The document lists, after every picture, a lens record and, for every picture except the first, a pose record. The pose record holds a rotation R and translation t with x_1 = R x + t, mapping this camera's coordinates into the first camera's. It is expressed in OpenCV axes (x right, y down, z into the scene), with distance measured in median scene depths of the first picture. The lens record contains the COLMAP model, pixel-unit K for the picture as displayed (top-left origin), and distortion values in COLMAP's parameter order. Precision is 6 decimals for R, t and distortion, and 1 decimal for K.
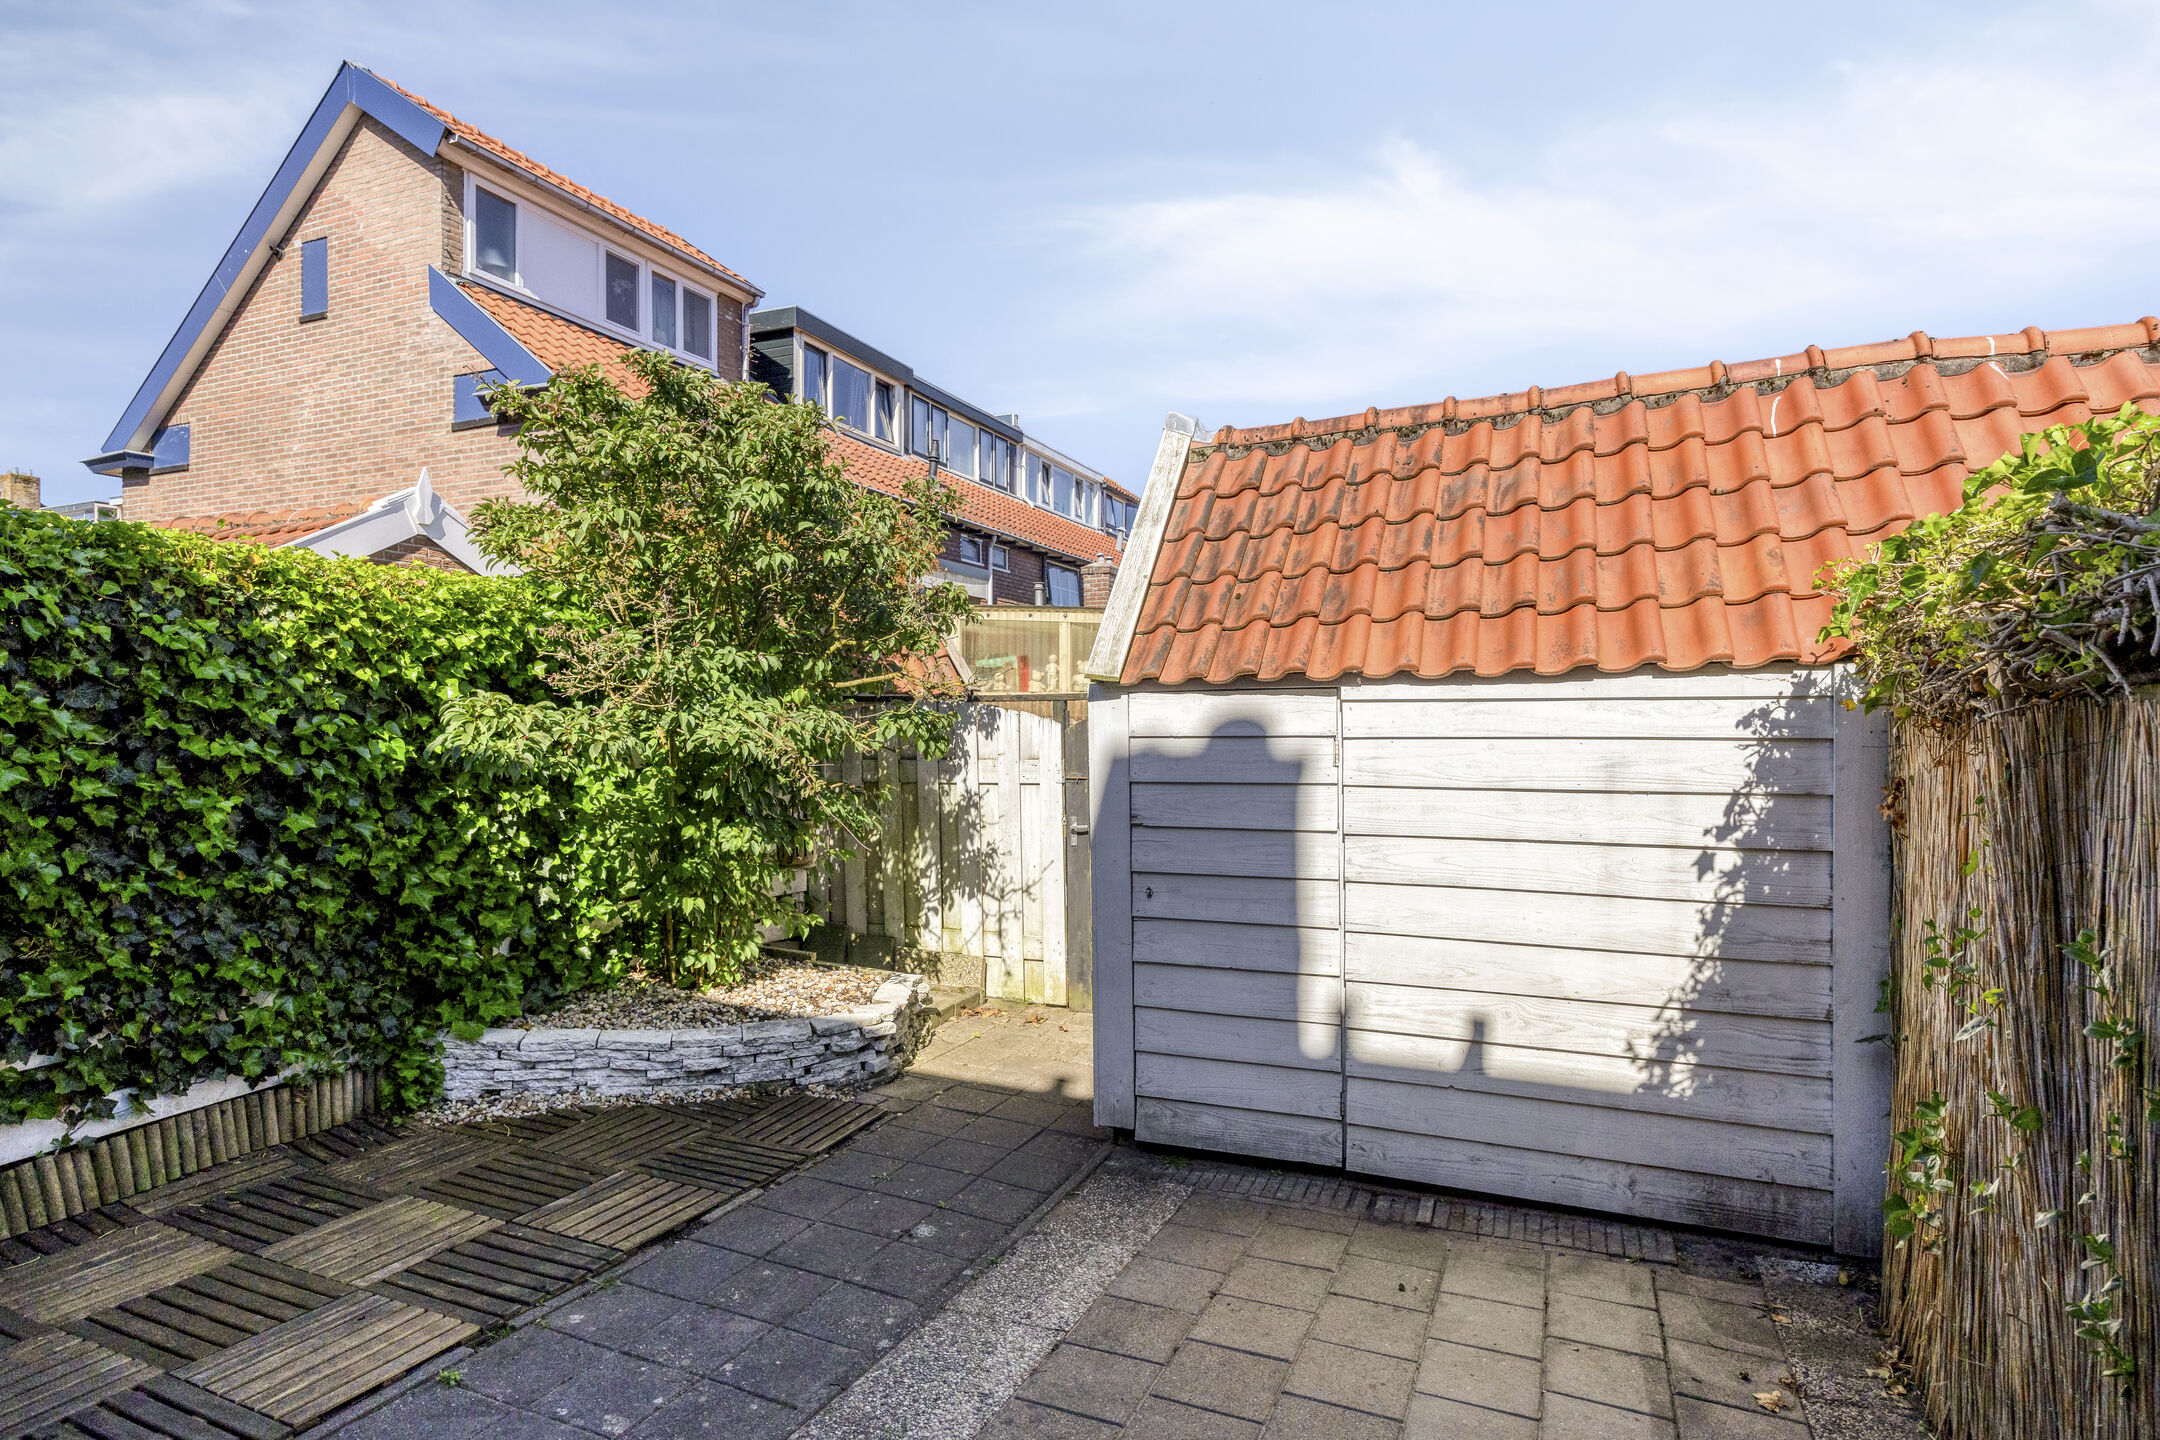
lens RADIAL K [[1172.9, 0, 1078.8], [0, 1172.9, 728.0], [0, 0, 1]] dist [-0.007156, 0.001481]
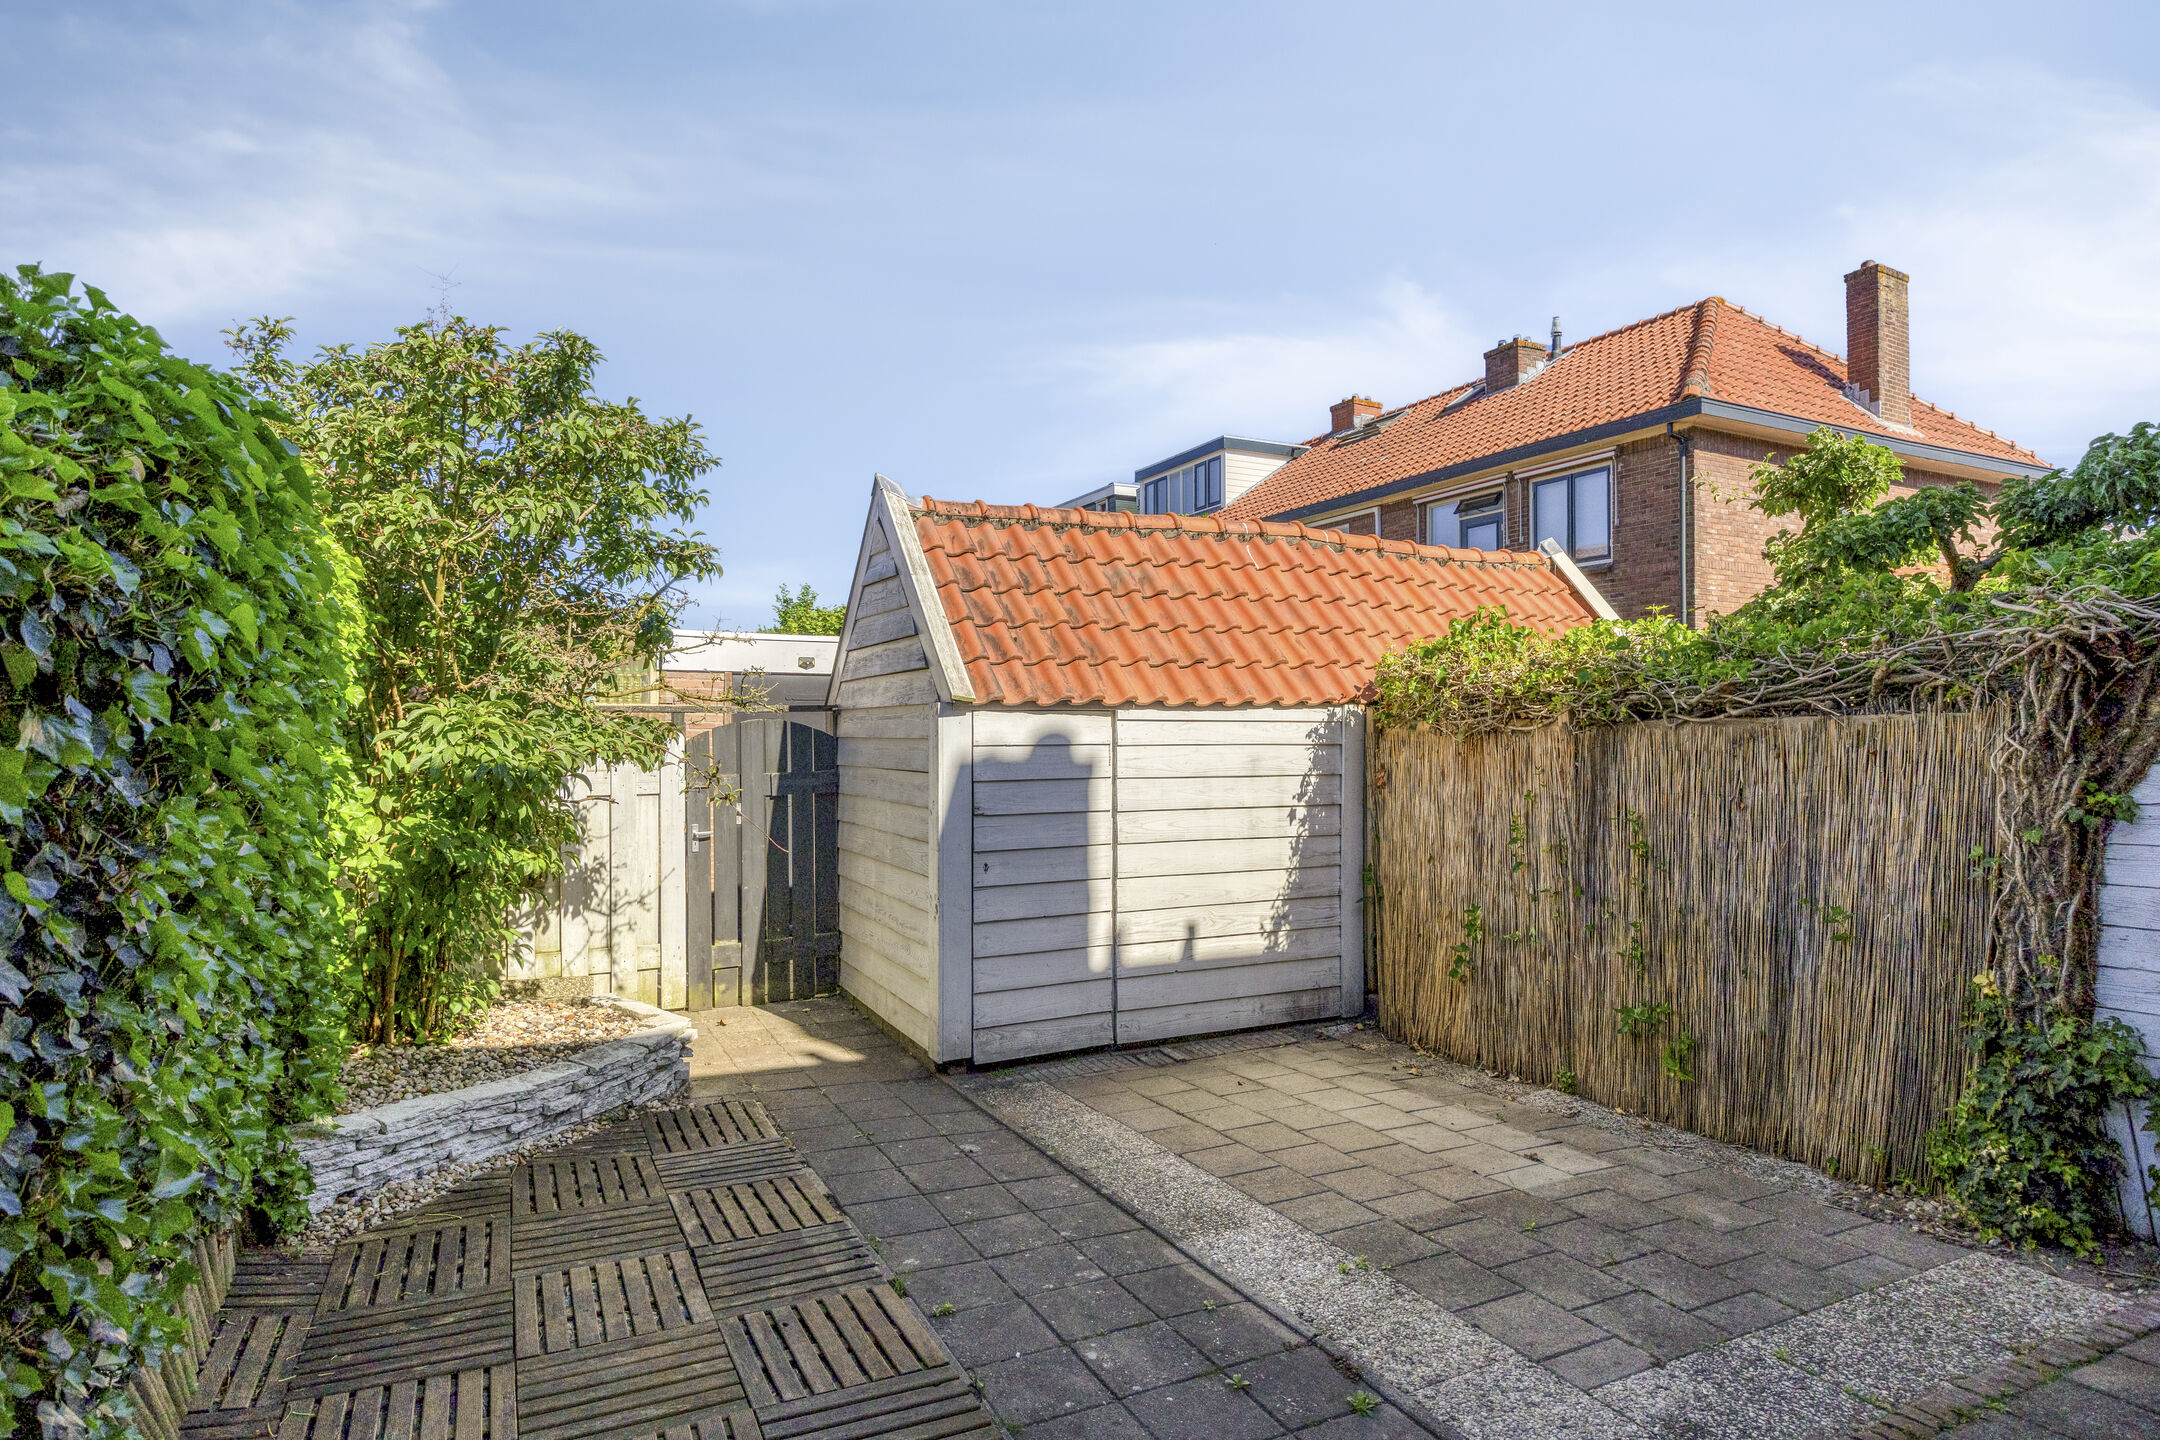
lens RADIAL K [[1172.9, 0, 1079.2], [0, 1172.9, 722.4], [0, 0, 1]] dist [-0.007156, 0.001481]
pose [[0.630180, 0.009759, 0.776388, -0.941746], [0.001289, 0.999906, -0.013614, -0.000586], [-0.776448, 0.009580, 0.630109, 0.120735]]
